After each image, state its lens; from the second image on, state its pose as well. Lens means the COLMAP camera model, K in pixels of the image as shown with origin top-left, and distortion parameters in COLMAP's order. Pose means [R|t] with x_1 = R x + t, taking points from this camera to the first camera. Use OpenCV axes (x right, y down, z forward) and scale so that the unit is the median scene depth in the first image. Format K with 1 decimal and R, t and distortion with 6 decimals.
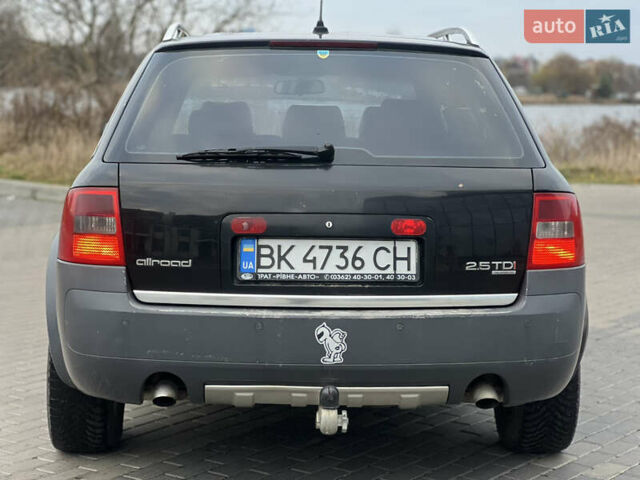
lens RADIAL K [[1437.6, 0, 317.6], [0, 1437.6, 202.6], [0, 0, 1]] dist [-0.198417, 6.449293]
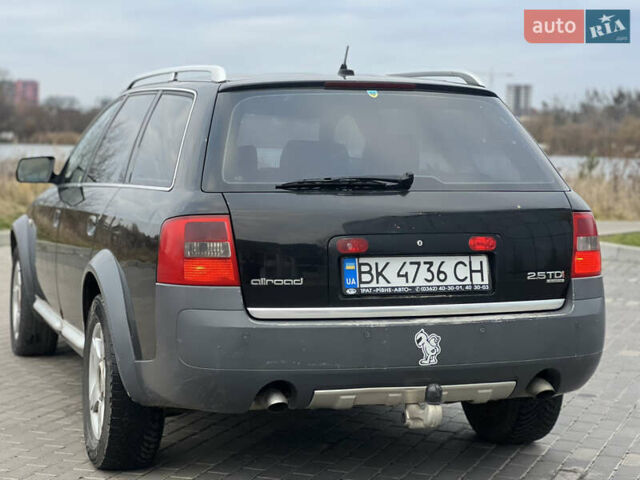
lens RADIAL K [[1437.6, 0, 317.6], [0, 1437.6, 202.6], [0, 0, 1]] dist [-0.198417, 6.449293]
pose [[0.964036, -0.018750, 0.265109, -0.369072], [0.026404, 0.999330, -0.025337, 0.009930], [-0.264456, 0.031426, 0.963886, -0.076729]]
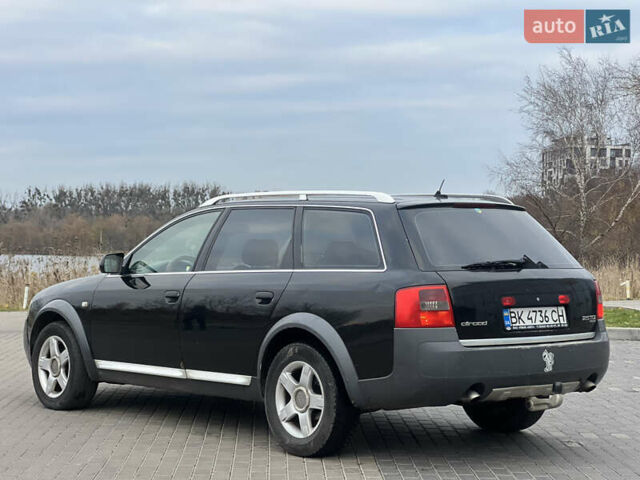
lens RADIAL K [[1437.6, 0, 317.6], [0, 1437.6, 202.6], [0, 0, 1]] dist [-0.198417, 6.449293]
pose [[0.793667, -0.000243, 0.608352, -1.395772], [0.058780, 0.995352, -0.076288, 0.015857], [-0.605506, 0.096306, 0.789992, -0.358887]]
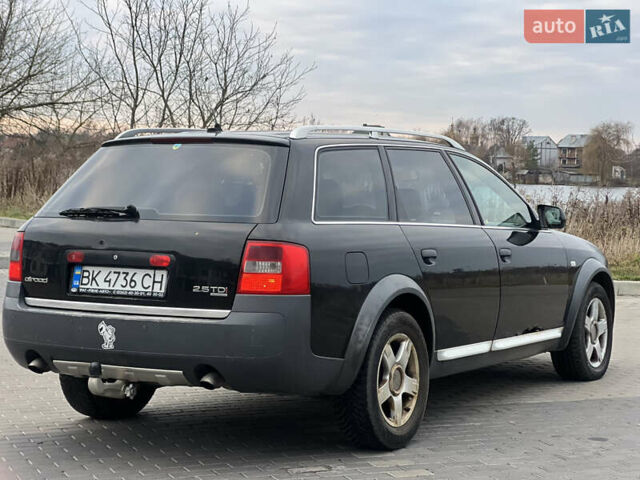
lens RADIAL K [[1437.6, 0, 317.6], [0, 1437.6, 202.6], [0, 0, 1]] dist [-0.198417, 6.449293]
pose [[0.839755, 0.002695, -0.542959, 1.007422], [-0.043123, 0.997160, -0.061746, 0.041833], [0.541251, 0.075265, 0.837486, -0.161649]]
